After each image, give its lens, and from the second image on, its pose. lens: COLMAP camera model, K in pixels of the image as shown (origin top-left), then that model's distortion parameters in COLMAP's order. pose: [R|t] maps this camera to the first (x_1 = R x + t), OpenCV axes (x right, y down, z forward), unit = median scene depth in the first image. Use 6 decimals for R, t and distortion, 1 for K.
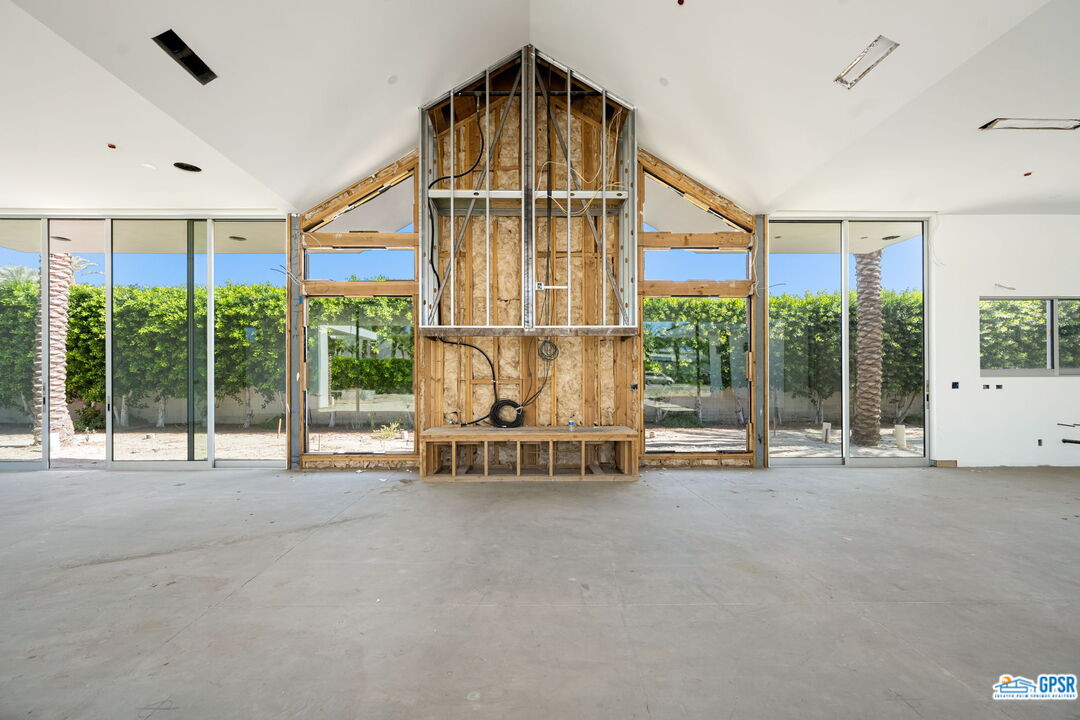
lens RADIAL K [[430.6, 0, 532.2], [0, 430.6, 376.1], [0, 0, 1]] dist [0.000198, 0.000019]
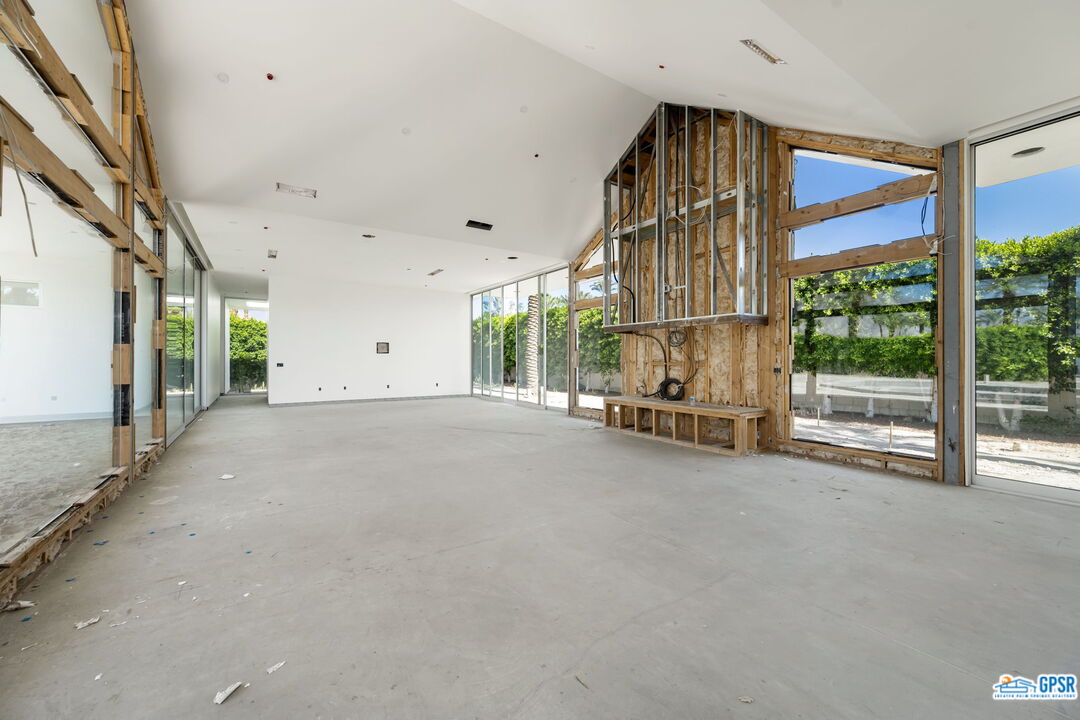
lens RADIAL K [[424.8, 0, 540.0], [0, 424.8, 360.0], [0, 0, 1]] dist [-0.000111, 0.000098]
pose [[0.541178, 0.003316, -0.840902, 0.766419], [-0.002366, 0.999994, 0.002421, -0.000604], [0.840905, 0.000679, 0.541183, 0.008000]]
